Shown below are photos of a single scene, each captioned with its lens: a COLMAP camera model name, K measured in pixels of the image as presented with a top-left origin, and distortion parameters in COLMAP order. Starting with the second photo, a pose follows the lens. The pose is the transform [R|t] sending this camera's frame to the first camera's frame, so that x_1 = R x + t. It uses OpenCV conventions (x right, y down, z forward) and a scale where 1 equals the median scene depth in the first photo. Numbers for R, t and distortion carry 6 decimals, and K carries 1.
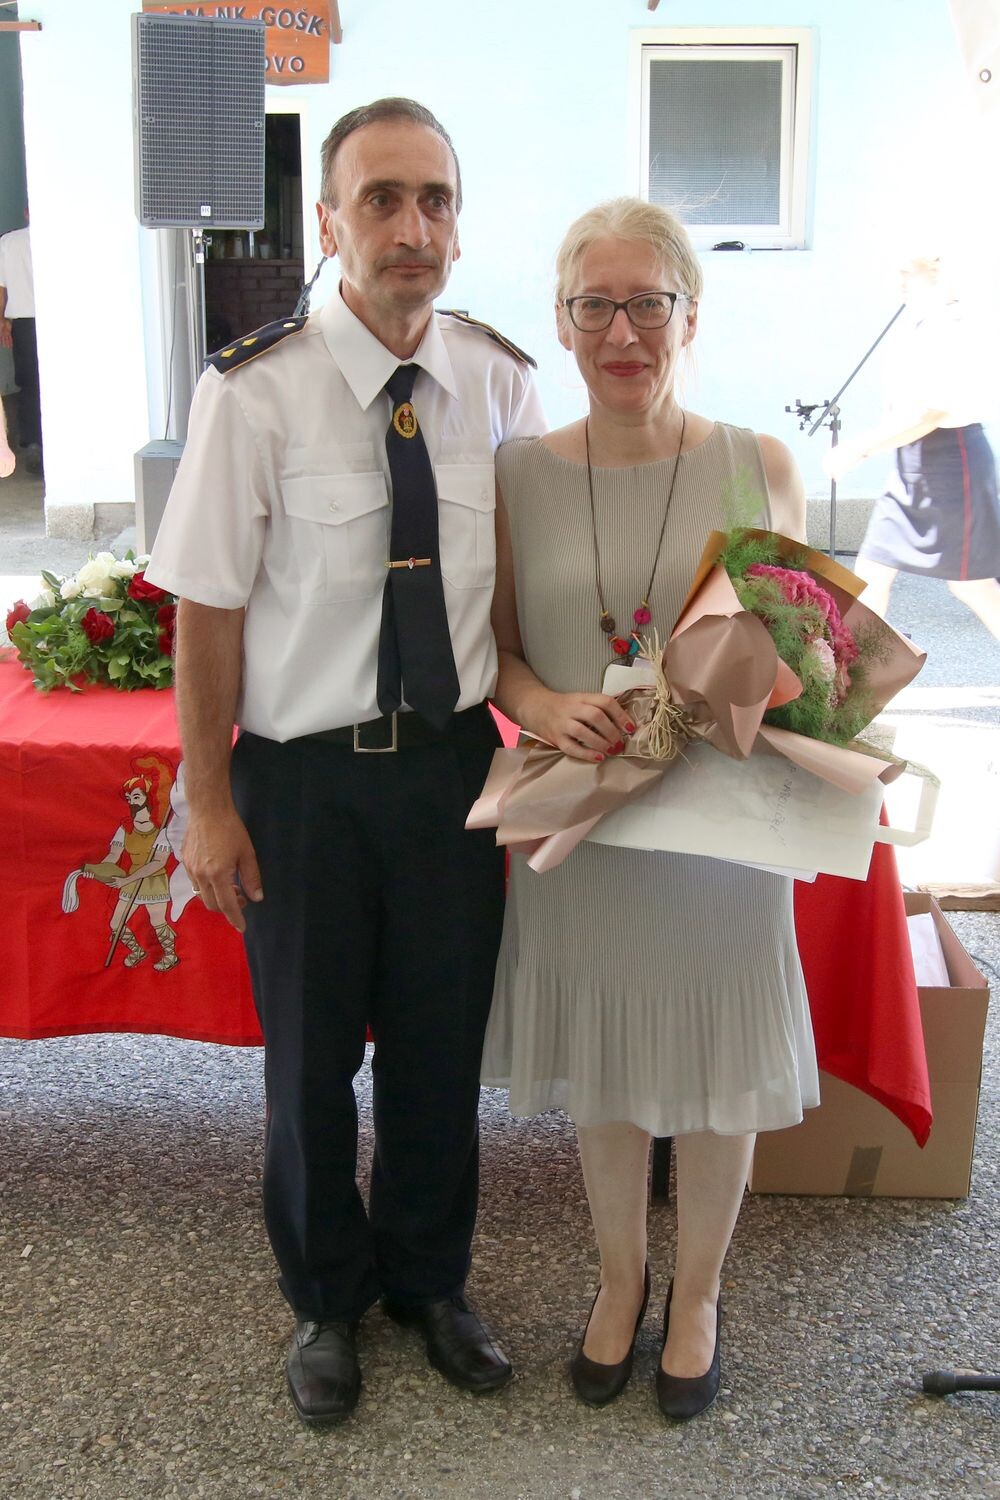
lens RADIAL K [[1790.4, 0, 502.2], [0, 1790.4, 771.6], [0, 0, 1]] dist [-0.011358, 0.037922]
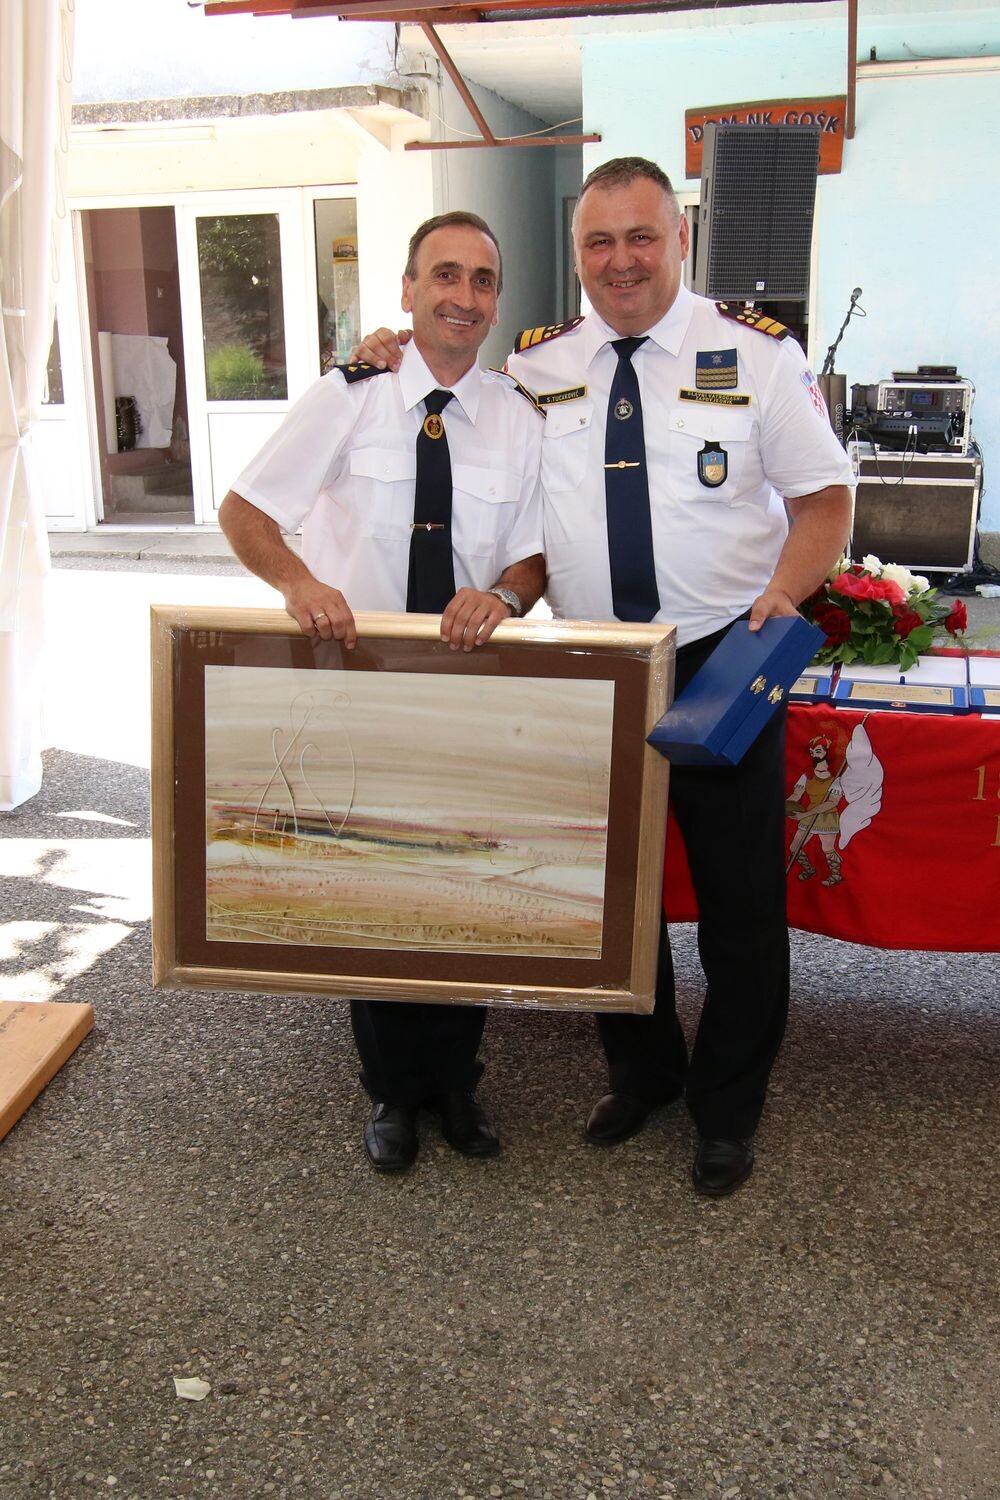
lens RADIAL K [[1559.8, 0, 471.1], [0, 1559.8, 767.4], [0, 0, 1]] dist [-0.026147, 0.058355]
pose [[0.964998, 0.050071, -0.257434, -0.146623], [-0.050753, 0.998703, 0.003996, 0.031003], [0.257300, 0.009210, 0.966288, -0.116254]]
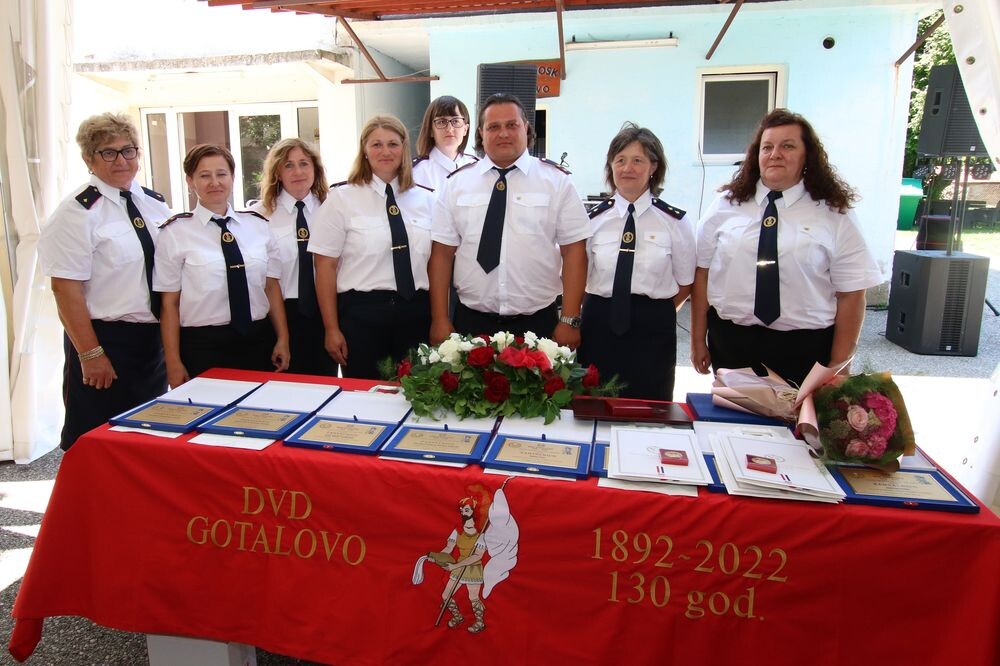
lens RADIAL K [[697.1, 0, 444.9], [0, 697.1, 305.9], [0, 0, 1]] dist [-0.022334, 0.002341]
pose [[0.973276, 0.028360, -0.227879, -0.085410], [-0.048700, 0.995263, -0.084137, -0.101977], [0.224413, 0.092987, 0.970048, 0.368864]]
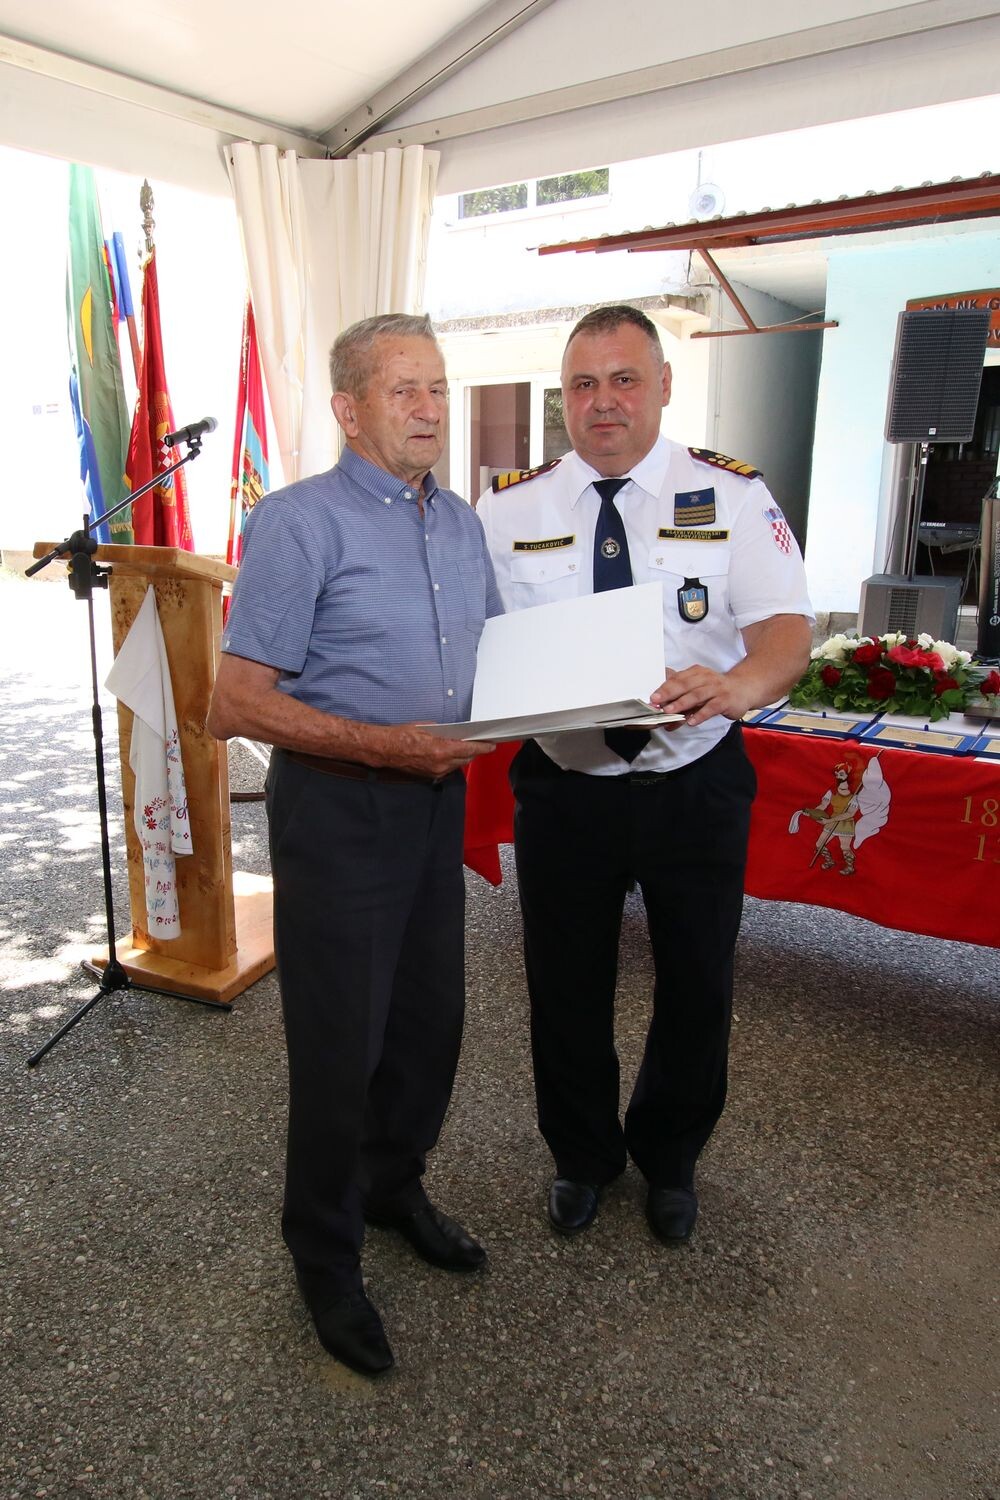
lens RADIAL K [[1068.0, 0, 370.1], [0, 1068.0, 766.0], [0, 0, 1]] dist [-0.032373, 0.007495]
pose [[0.810511, 0.132828, -0.570463, 0.008199], [-0.135112, 0.990080, 0.038566, 0.026157], [0.569927, 0.045818, 0.820417, -0.085694]]
